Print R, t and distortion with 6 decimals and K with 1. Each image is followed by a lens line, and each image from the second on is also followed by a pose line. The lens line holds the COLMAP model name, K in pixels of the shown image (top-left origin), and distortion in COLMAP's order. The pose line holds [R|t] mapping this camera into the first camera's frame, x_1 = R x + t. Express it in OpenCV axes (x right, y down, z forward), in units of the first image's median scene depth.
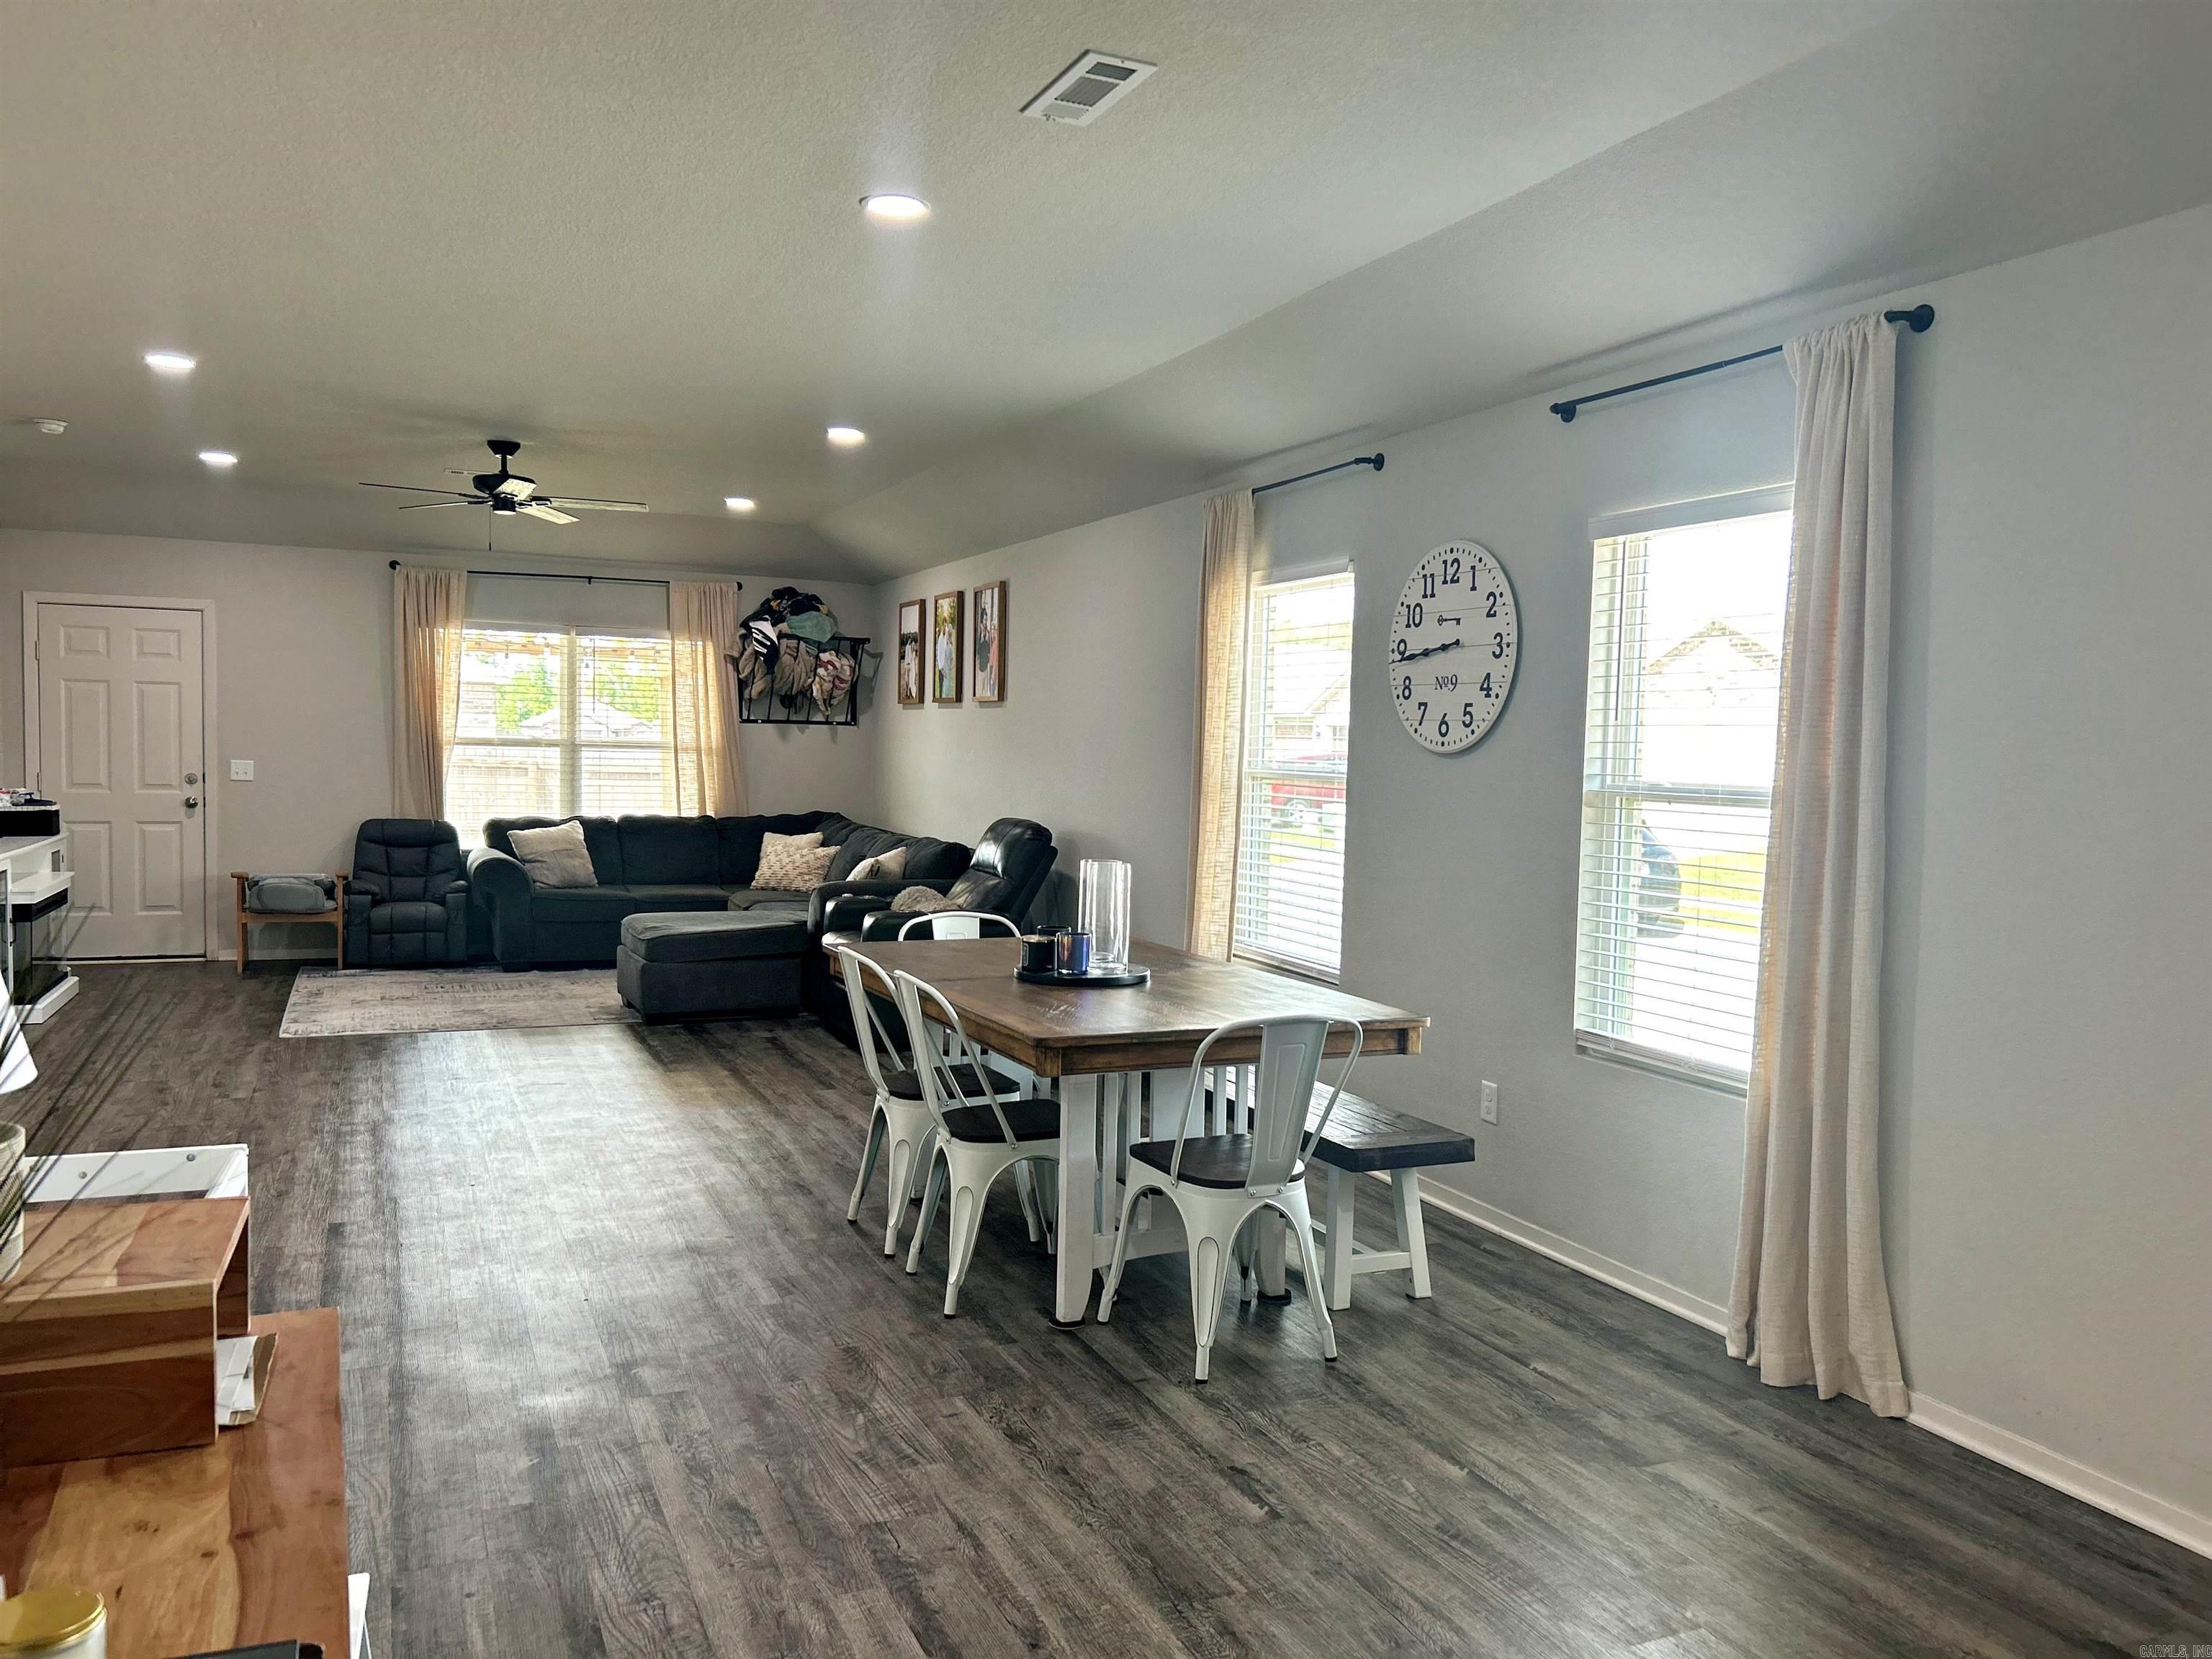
lens RADIAL K [[1656.2, 0, 1096.7], [0, 1656.2, 845.5], [0, 0, 1]] dist [0.064502, -0.074412]
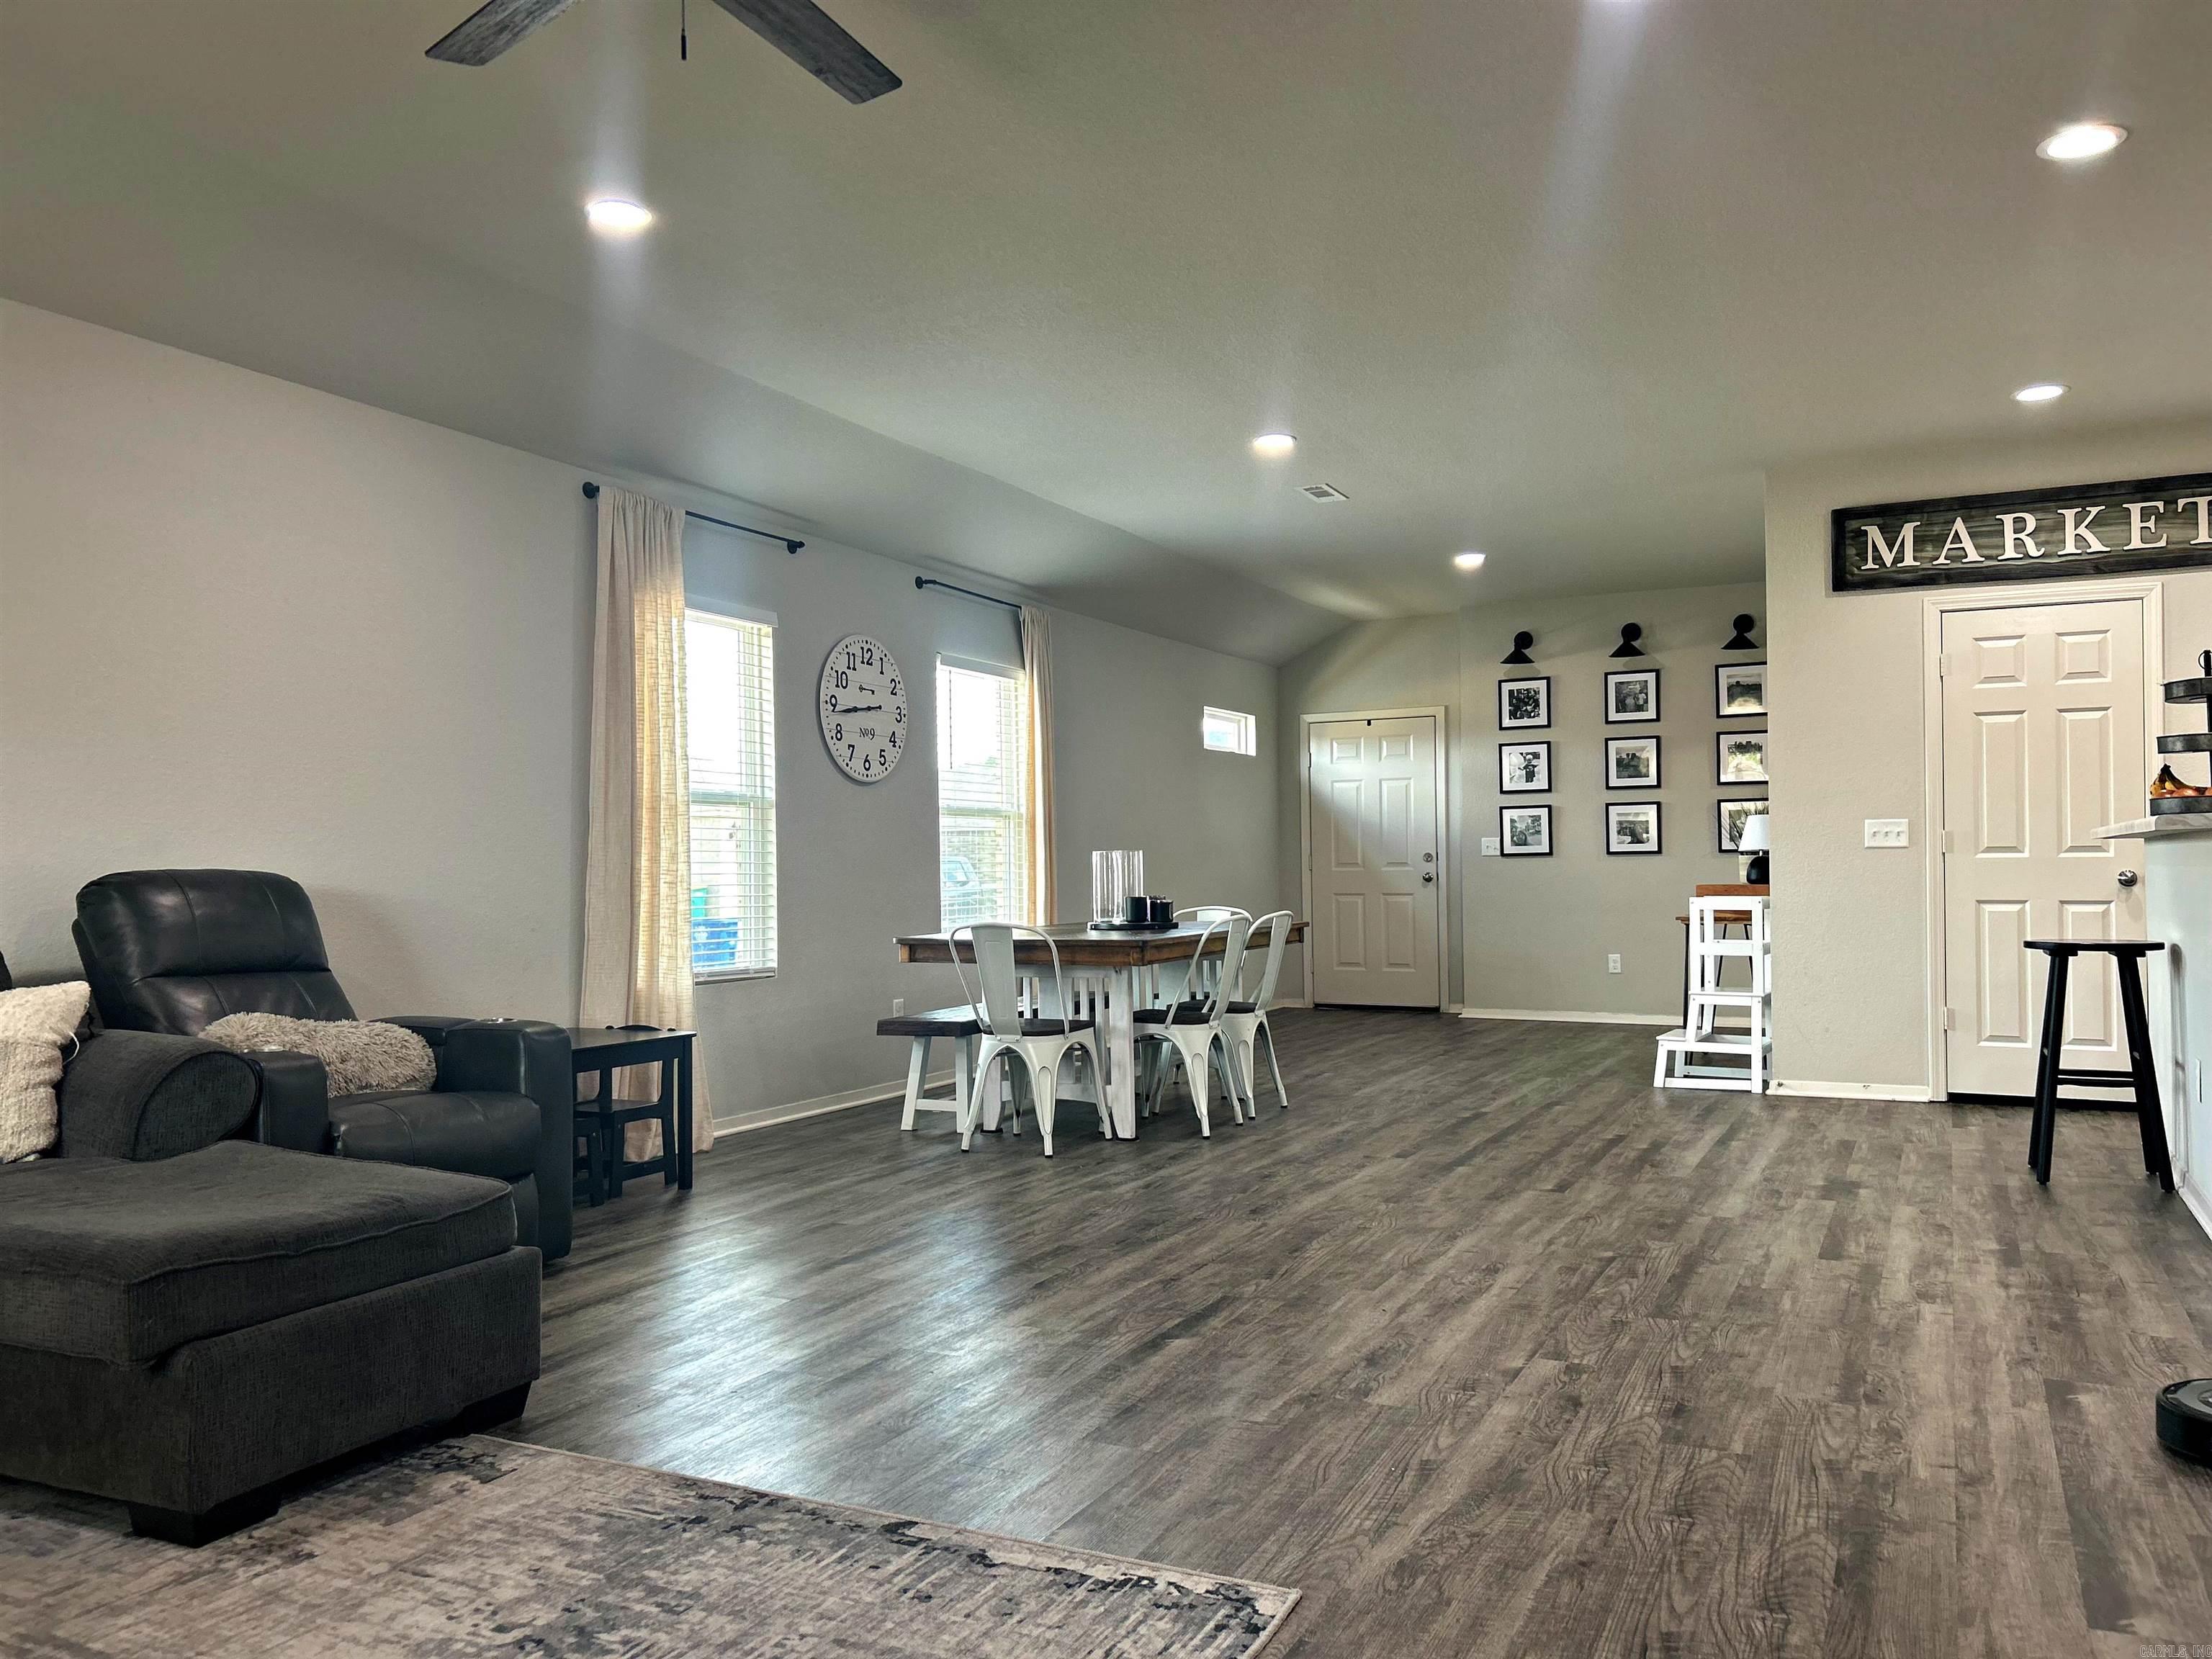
lens RADIAL K [[1656.2, 0, 1105.3], [0, 1656.2, 839.8], [0, 0, 1]] dist [0.064502, -0.074412]
pose [[-0.642896, -0.000865, 0.765953, -0.998683], [0.044386, 0.998277, 0.038382, -0.051278], [-0.764667, 0.058673, -0.641750, 1.737885]]
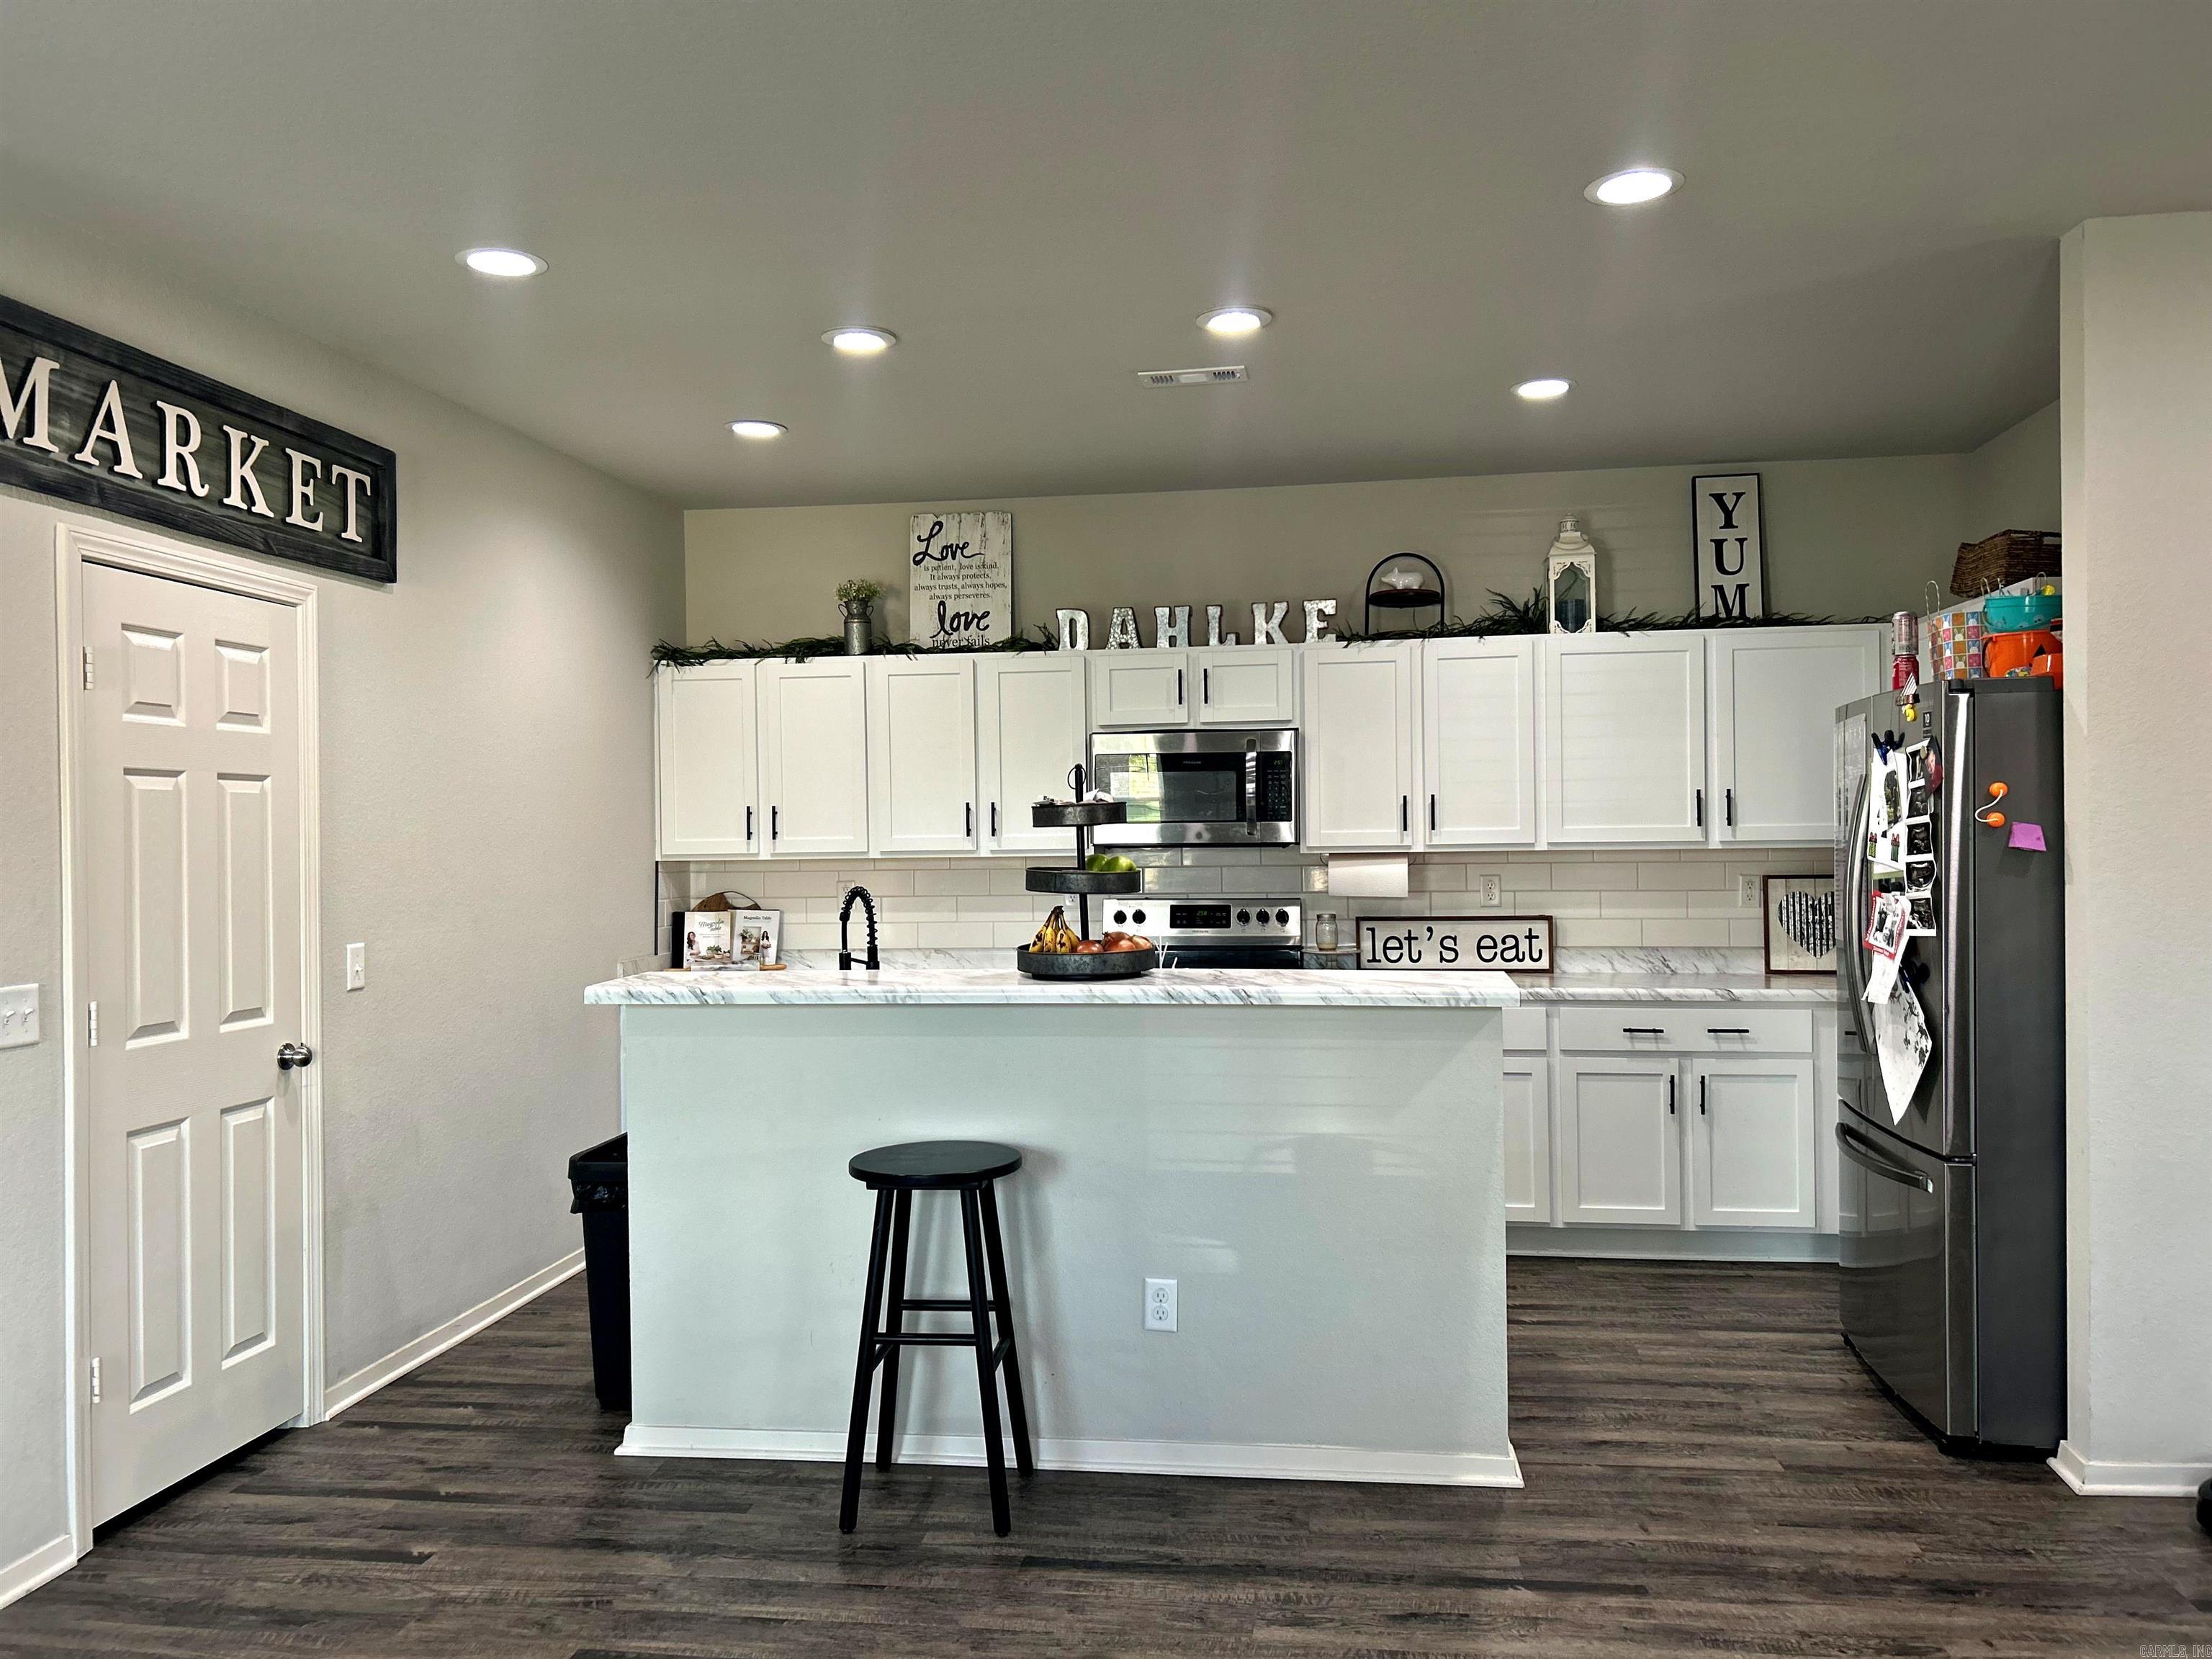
lens RADIAL K [[1656.2, 0, 1113.9], [0, 1656.2, 843.2], [0, 0, 1]] dist [0.064502, -0.074412]
pose [[-0.519135, -0.007600, -0.854658, -0.044283], [-0.052666, 0.998345, 0.023113, -0.077041], [0.853068, 0.057010, -0.518676, 1.052746]]
